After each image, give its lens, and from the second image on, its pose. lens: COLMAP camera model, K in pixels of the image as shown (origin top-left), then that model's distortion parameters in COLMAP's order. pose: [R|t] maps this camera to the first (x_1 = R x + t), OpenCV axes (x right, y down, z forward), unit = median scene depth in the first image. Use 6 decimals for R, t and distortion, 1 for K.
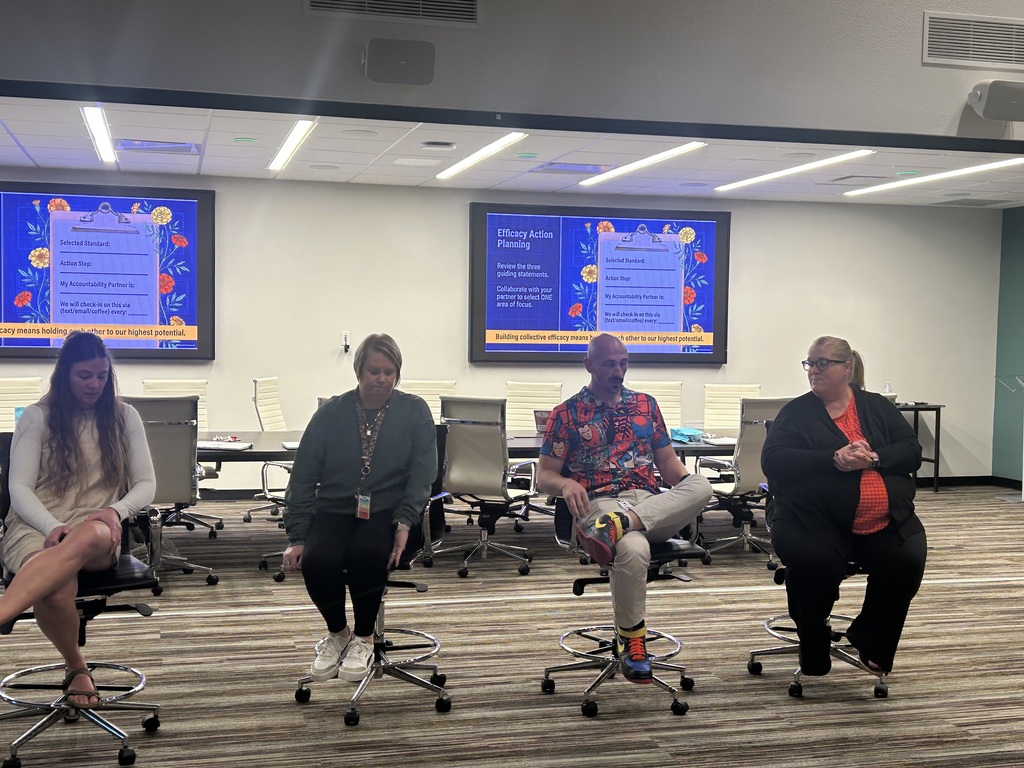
lens RADIAL K [[1256.1, 0, 512.0], [0, 1256.1, 384.0], [0, 0, 1]] dist [0.095769, -0.028963]
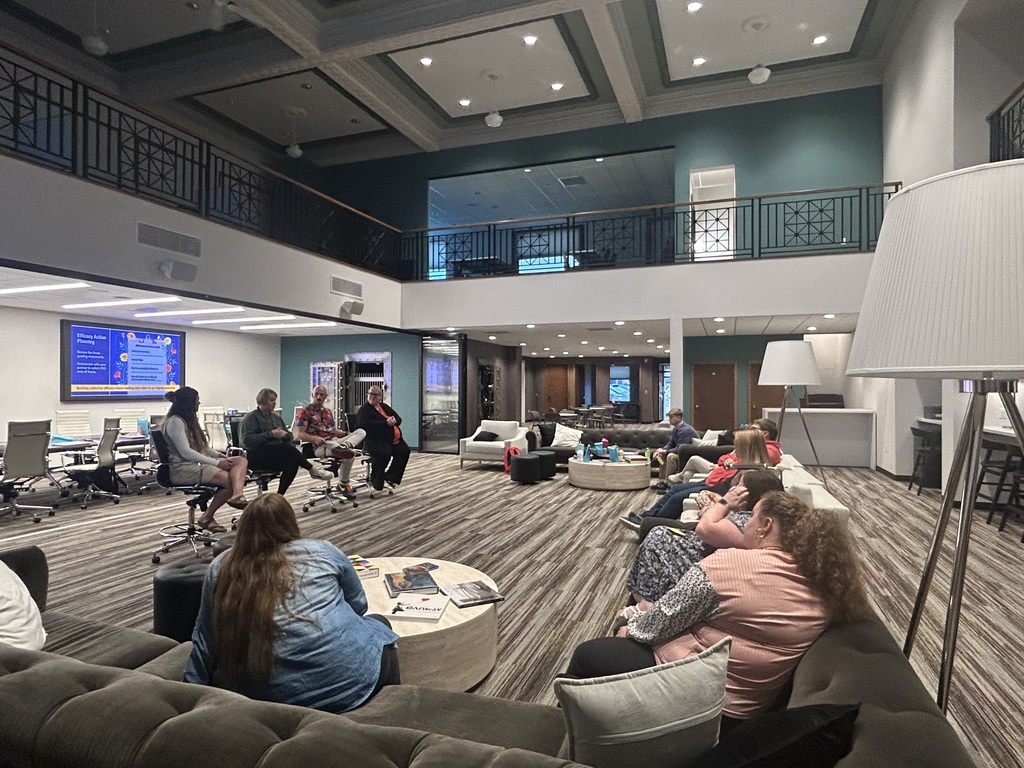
lens RADIAL K [[616.0, 0, 512.0], [0, 616.0, 384.0], [0, 0, 1]] dist [-0.000763, -0.000098]
pose [[0.581668, -0.006650, 0.813399, -0.386186], [0.037604, 0.999117, -0.018723, -0.000706], [-0.812557, 0.041478, 0.581405, -0.104372]]
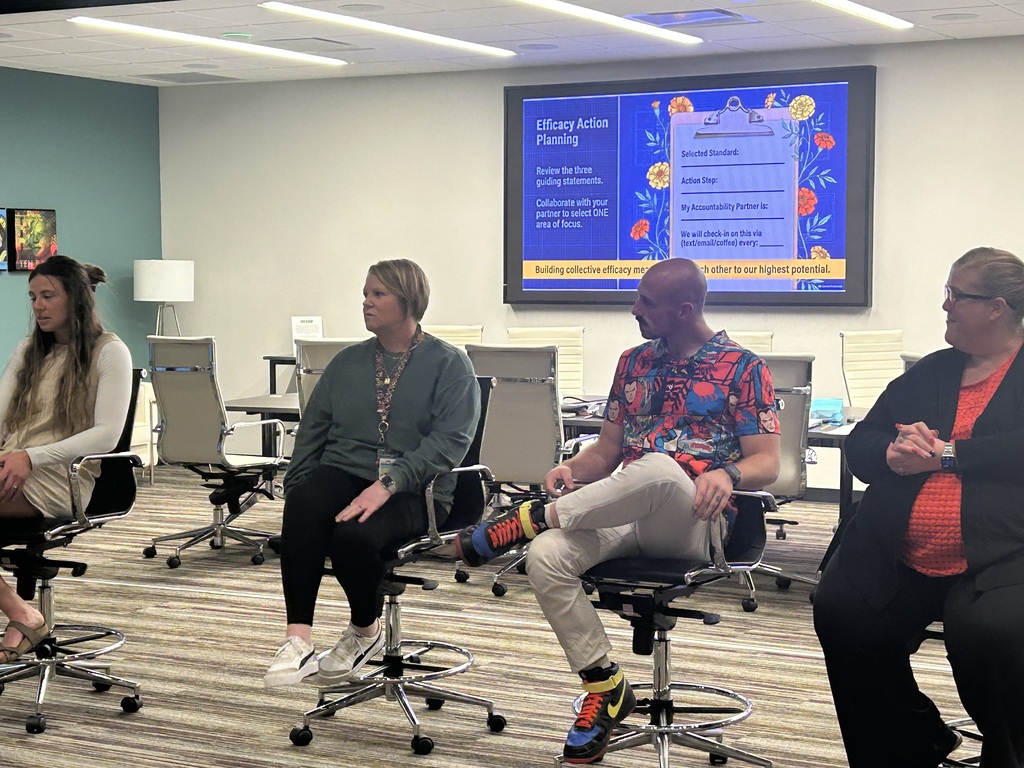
lens RADIAL K [[1869.5, 0, 512.7], [0, 1869.5, 433.8], [0, 0, 1]] dist [0.251230, -1.944942]
pose [[0.716305, 0.049995, -0.695994, 0.716364], [-0.018682, 0.998446, 0.052494, 0.000543], [0.697537, -0.024599, 0.716127, 0.203611]]
